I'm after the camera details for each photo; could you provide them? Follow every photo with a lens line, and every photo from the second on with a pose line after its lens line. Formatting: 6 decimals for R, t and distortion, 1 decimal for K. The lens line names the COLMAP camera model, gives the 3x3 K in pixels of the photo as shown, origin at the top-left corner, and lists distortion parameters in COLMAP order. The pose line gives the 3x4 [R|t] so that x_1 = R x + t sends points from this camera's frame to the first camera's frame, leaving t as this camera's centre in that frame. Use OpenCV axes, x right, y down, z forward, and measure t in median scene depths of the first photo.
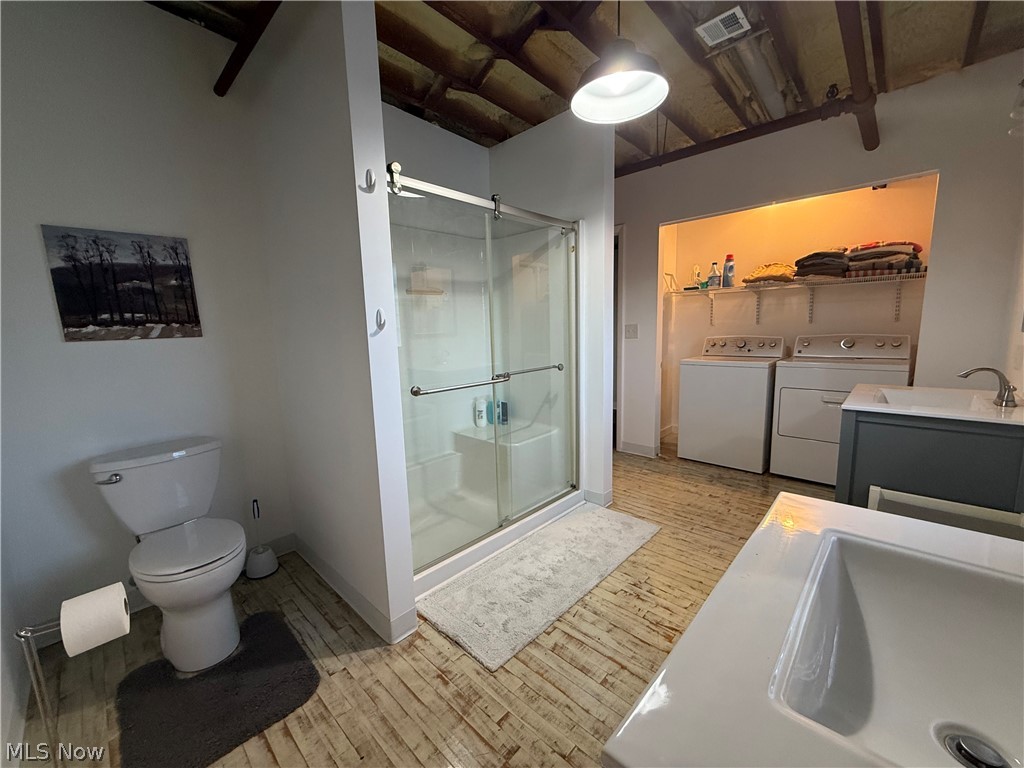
lens RADIAL K [[410.2, 0, 513.4], [0, 410.2, 387.6], [0, 0, 1]] dist [-0.000260, -0.000513]
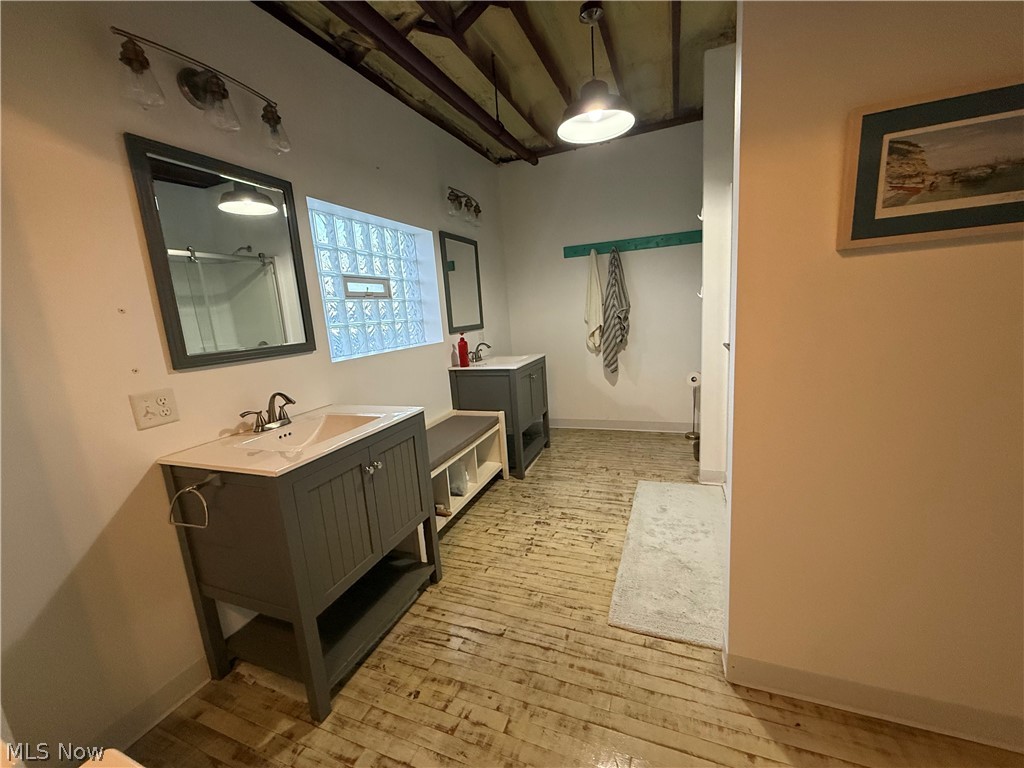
lens RADIAL K [[410.2, 0, 509.6], [0, 410.2, 385.1], [0, 0, 1]] dist [-0.000260, -0.000513]
pose [[-0.923760, 0.165440, -0.345394, 0.859978], [0.047095, 0.944106, 0.326260, -0.314232], [0.380065, 0.285120, -0.879919, 1.804778]]
